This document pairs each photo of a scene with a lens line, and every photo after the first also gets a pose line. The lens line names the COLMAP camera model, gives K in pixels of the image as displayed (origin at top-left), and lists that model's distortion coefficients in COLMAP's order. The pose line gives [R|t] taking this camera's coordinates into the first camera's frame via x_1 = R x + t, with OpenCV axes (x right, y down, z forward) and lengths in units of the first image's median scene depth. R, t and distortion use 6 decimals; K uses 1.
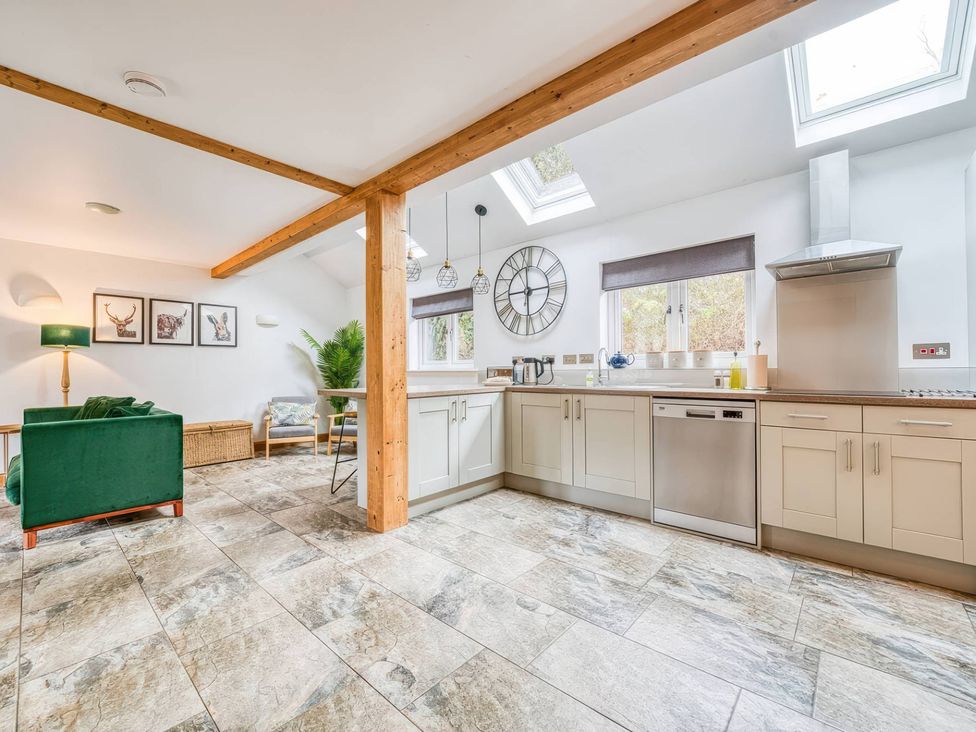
lens RADIAL K [[413.5, 0, 489.3], [0, 413.5, 373.8], [0, 0, 1]] dist [-0.020005, -0.000532]
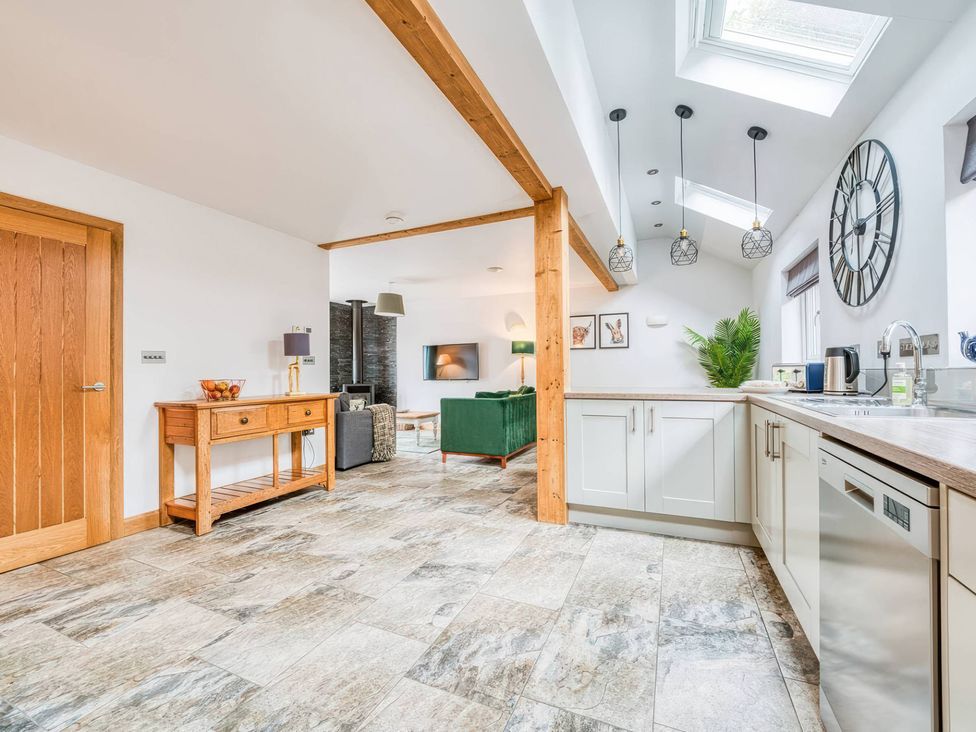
lens RADIAL K [[414.9, 0, 486.7], [0, 414.9, 377.7], [0, 0, 1]] dist [-0.013530, 0.000695]
pose [[0.300998, 0.021361, -0.953385, 0.672883], [-0.003234, 0.999766, 0.021379, -0.011271], [0.953619, -0.003352, 0.300997, 0.505252]]
